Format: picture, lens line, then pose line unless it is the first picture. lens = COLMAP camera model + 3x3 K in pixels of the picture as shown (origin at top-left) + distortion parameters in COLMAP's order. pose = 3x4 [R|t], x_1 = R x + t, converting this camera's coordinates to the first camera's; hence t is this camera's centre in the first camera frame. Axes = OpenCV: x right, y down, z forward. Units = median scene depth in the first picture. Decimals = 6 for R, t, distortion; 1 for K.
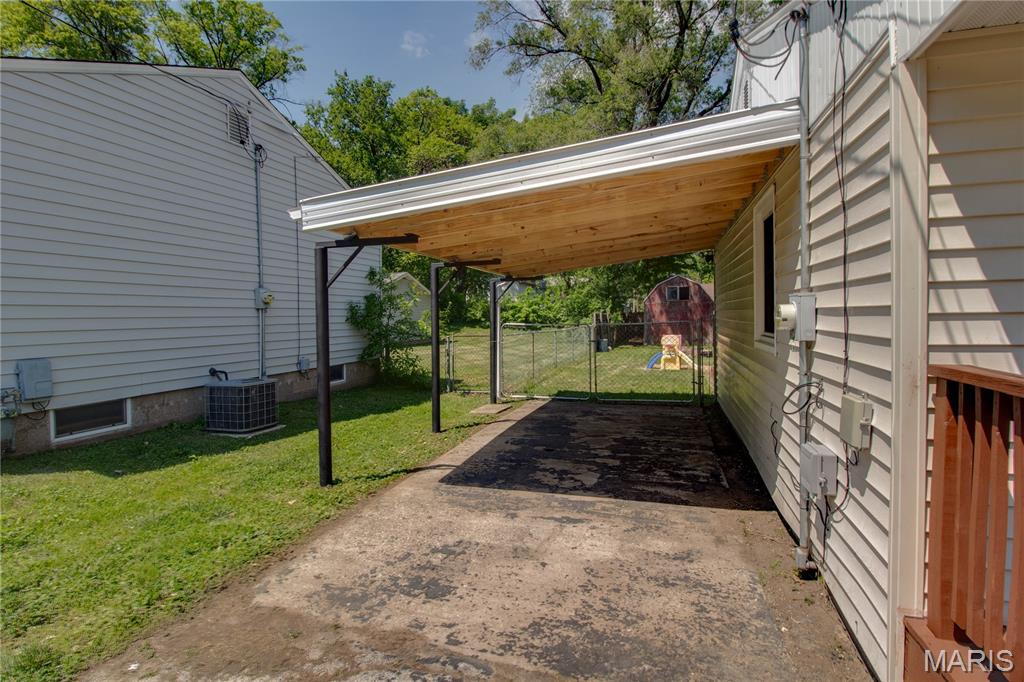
lens RADIAL K [[494.6, 0, 517.6], [0, 494.6, 326.0], [0, 0, 1]] dist [-0.000345, -0.012650]
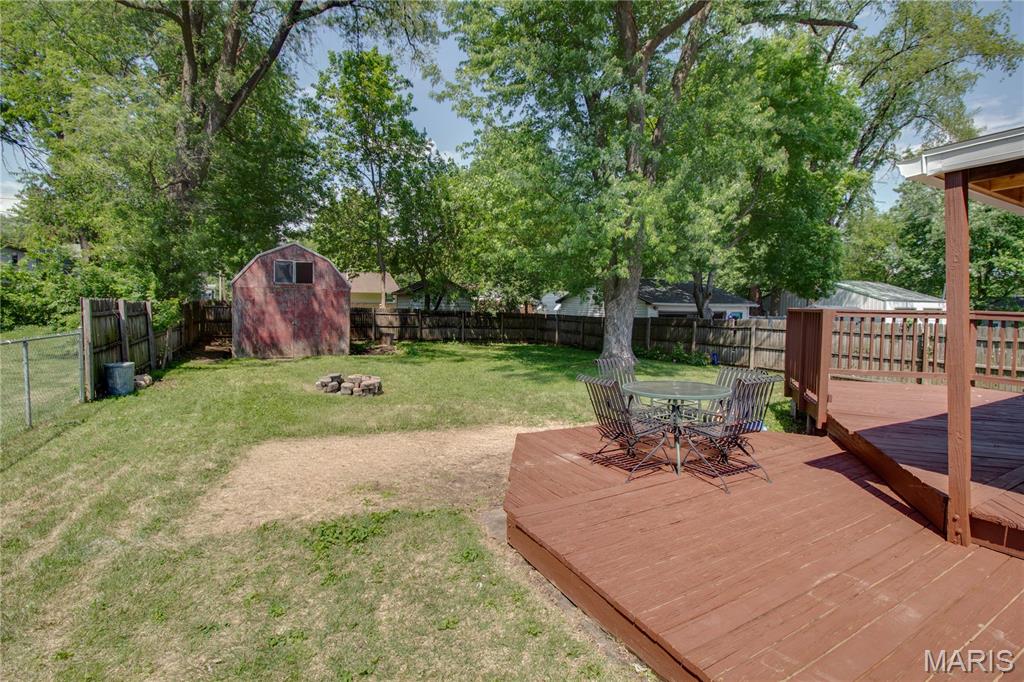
lens RADIAL K [[494.6, 0, 517.6], [0, 494.6, 326.0], [0, 0, 1]] dist [-0.000345, -0.012650]
pose [[0.719477, -0.017321, 0.694301, 0.272068], [0.003562, 0.999768, 0.021250, -0.025967], [-0.694507, -0.012816, 0.719371, 1.005867]]
